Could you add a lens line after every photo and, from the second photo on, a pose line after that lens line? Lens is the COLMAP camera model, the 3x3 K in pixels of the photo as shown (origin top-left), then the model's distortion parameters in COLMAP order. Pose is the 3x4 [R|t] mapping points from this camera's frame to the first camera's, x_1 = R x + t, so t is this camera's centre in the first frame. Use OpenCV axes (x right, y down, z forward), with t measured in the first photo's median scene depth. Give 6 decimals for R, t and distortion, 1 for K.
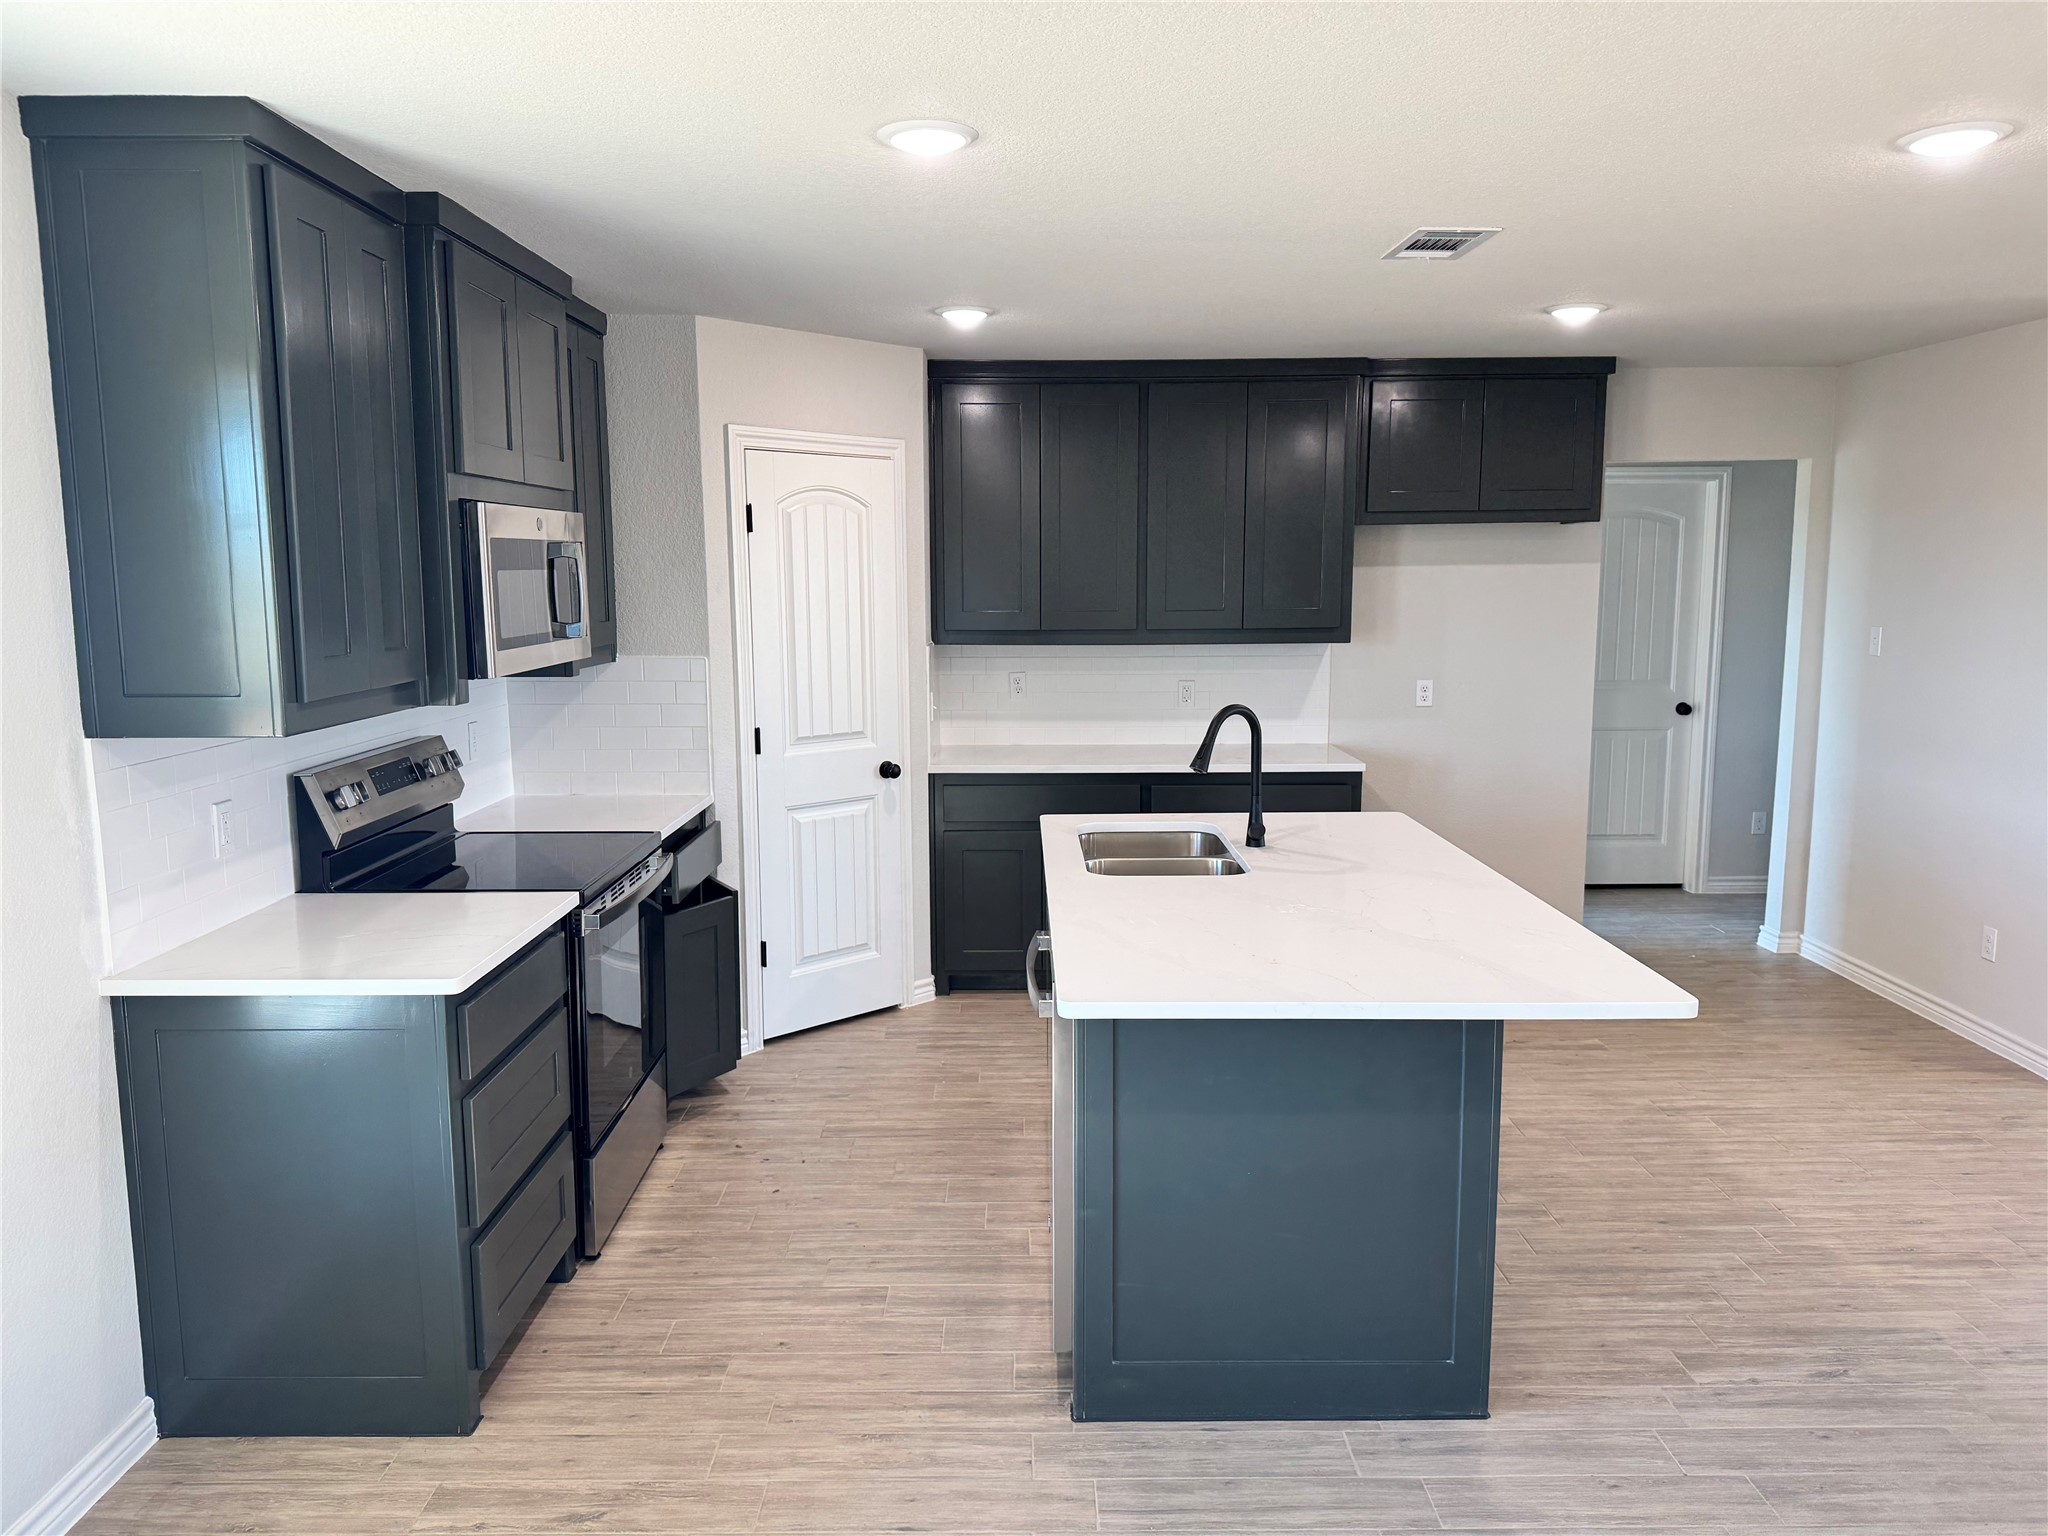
lens RADIAL K [[1457.3, 0, 1030.1], [0, 1457.3, 766.0], [0, 0, 1]] dist [0.003157, -0.002685]
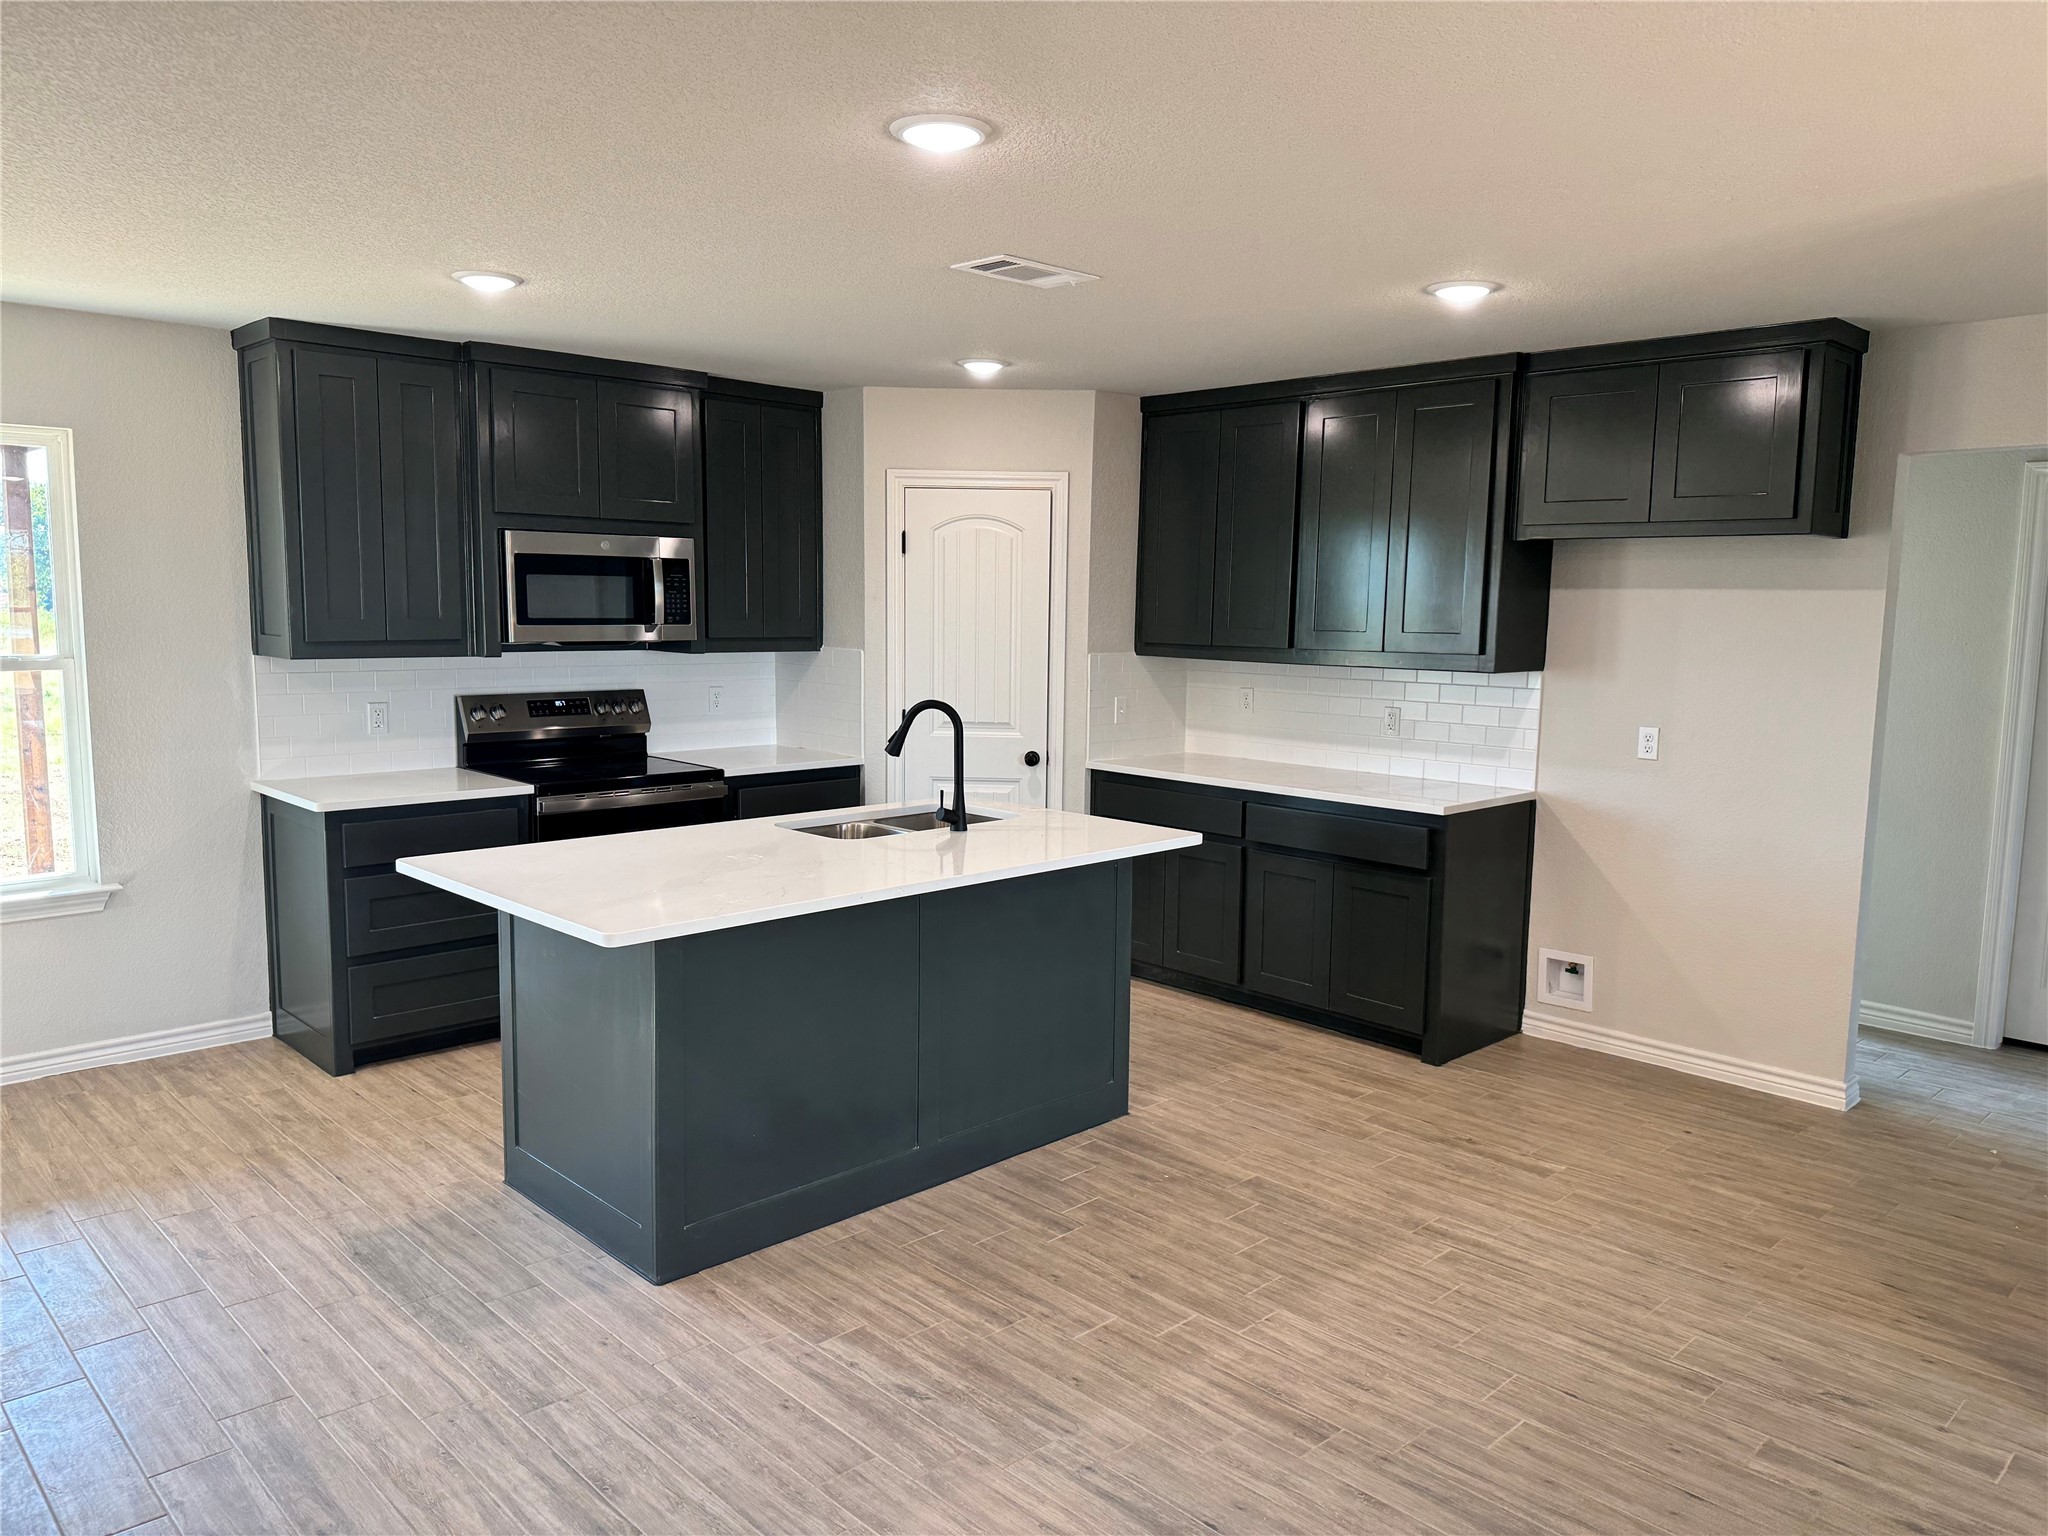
lens RADIAL K [[1442.9, 0, 1024.0], [0, 1442.9, 768.0], [0, 0, 1]] dist [0.045617, -0.061692]
pose [[0.688549, 0.099337, -0.718354, 1.176055], [-0.115794, 0.992925, 0.026317, -0.031408], [0.715886, 0.065060, 0.695180, 0.325604]]
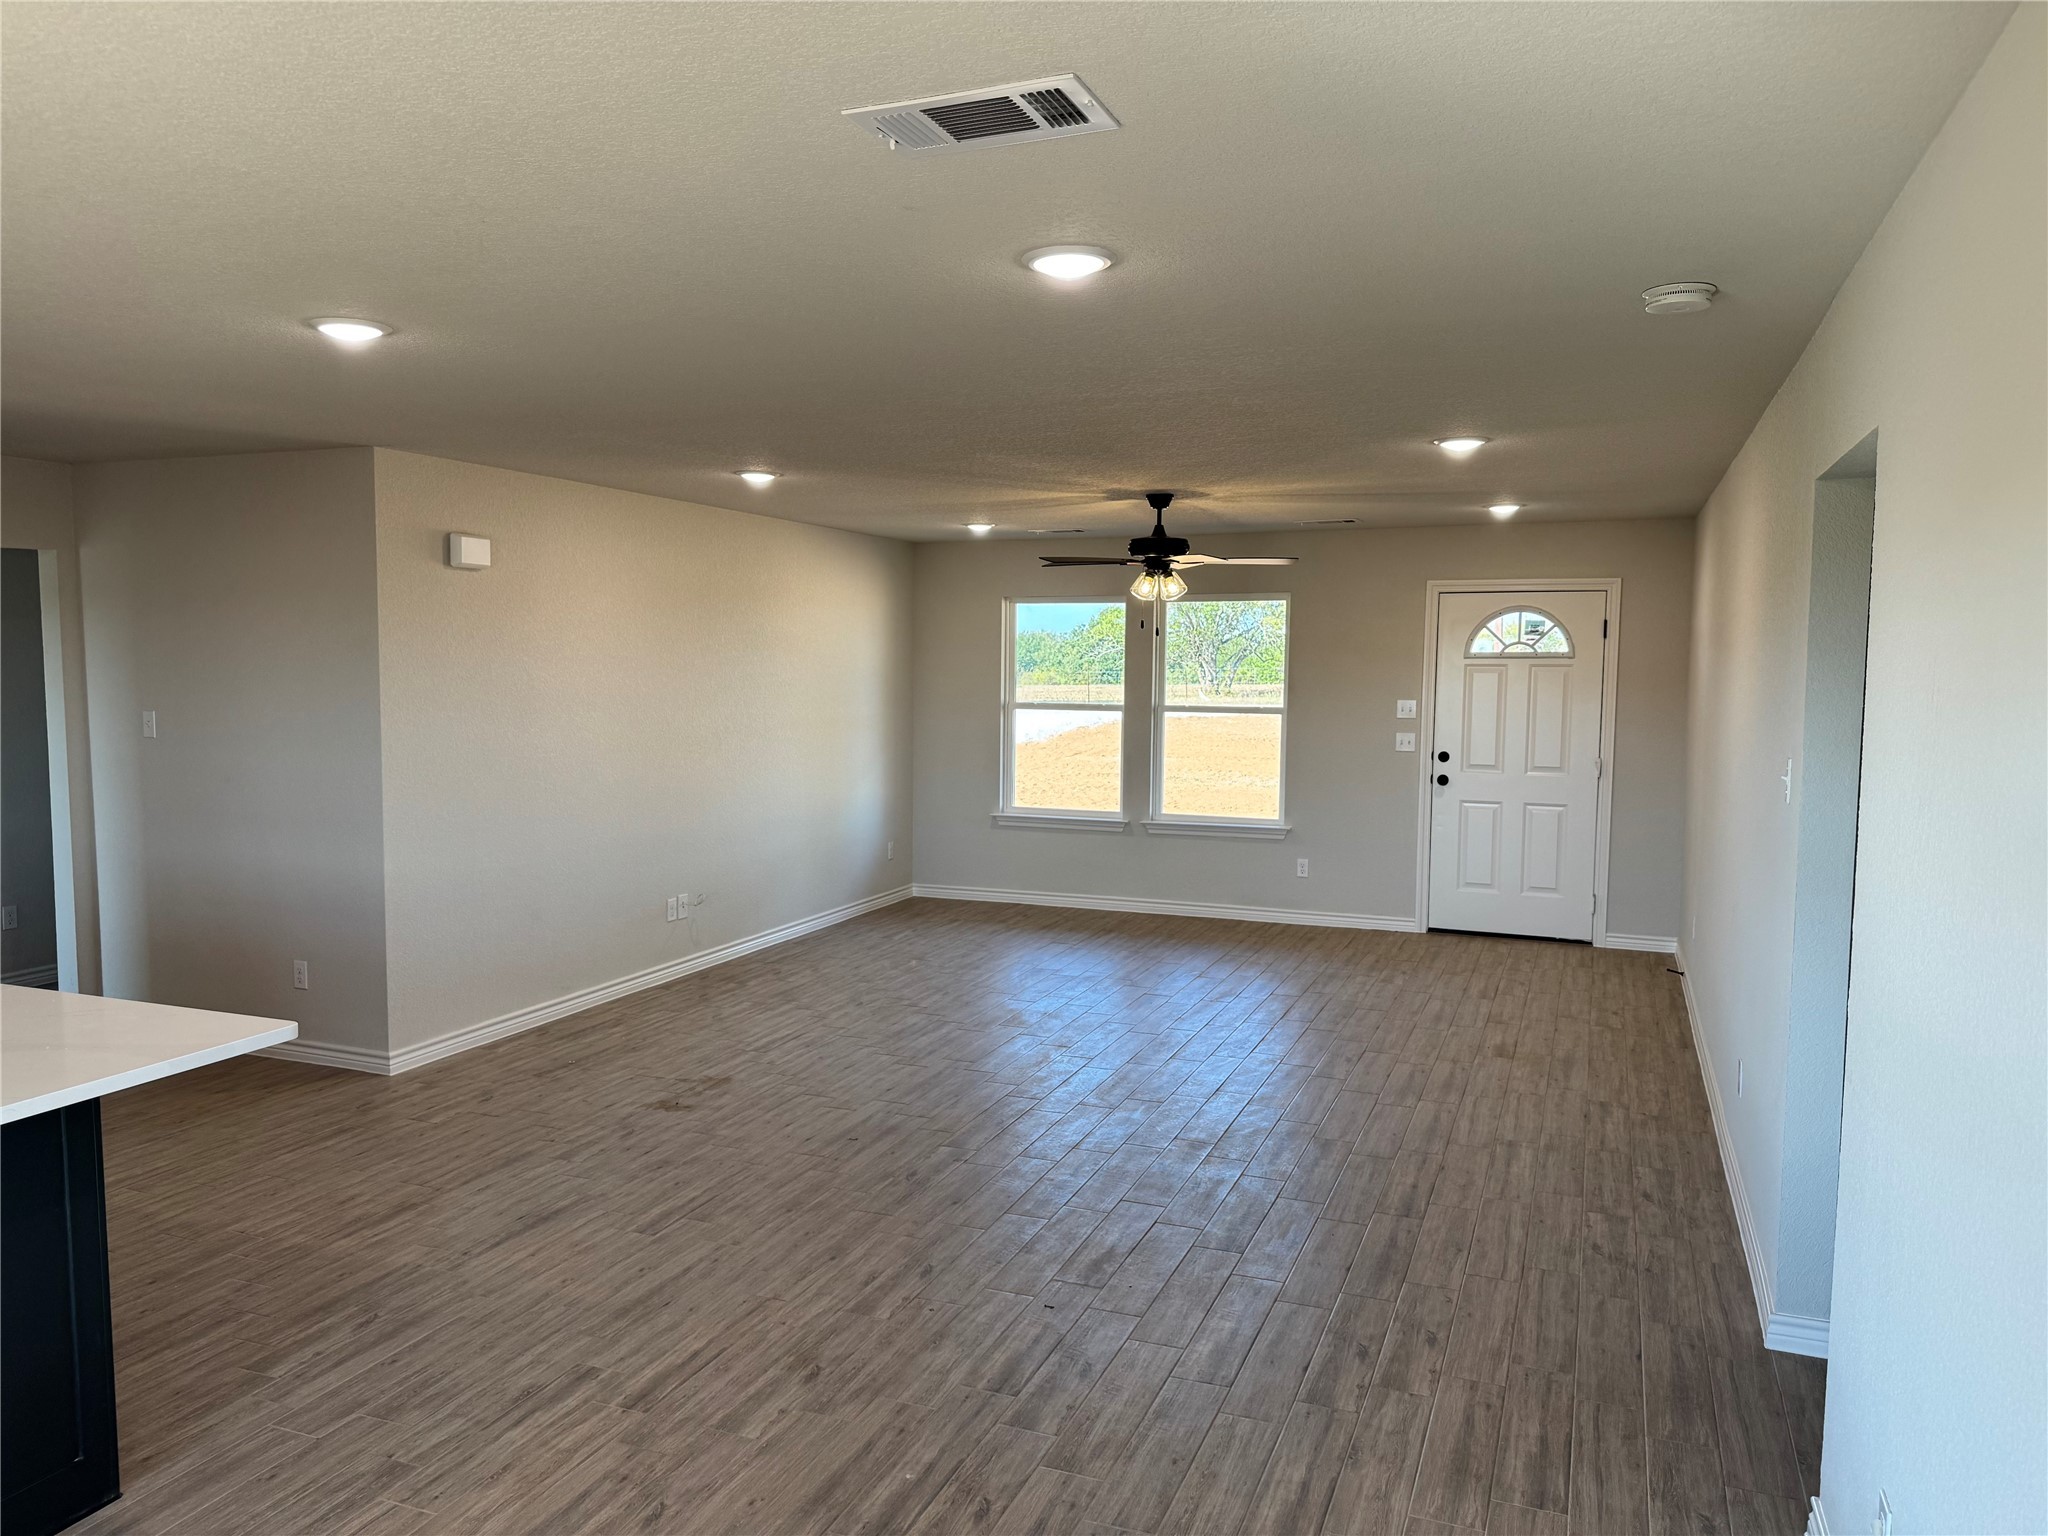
lens RADIAL K [[1457.3, 0, 1030.1], [0, 1457.3, 766.0], [0, 0, 1]] dist [0.003157, -0.002685]
pose [[0.375517, -0.063470, 0.924640, -0.308844], [0.119155, 0.992679, 0.019748, 0.002195], [-0.919124, 0.102760, 0.380331, -0.008442]]
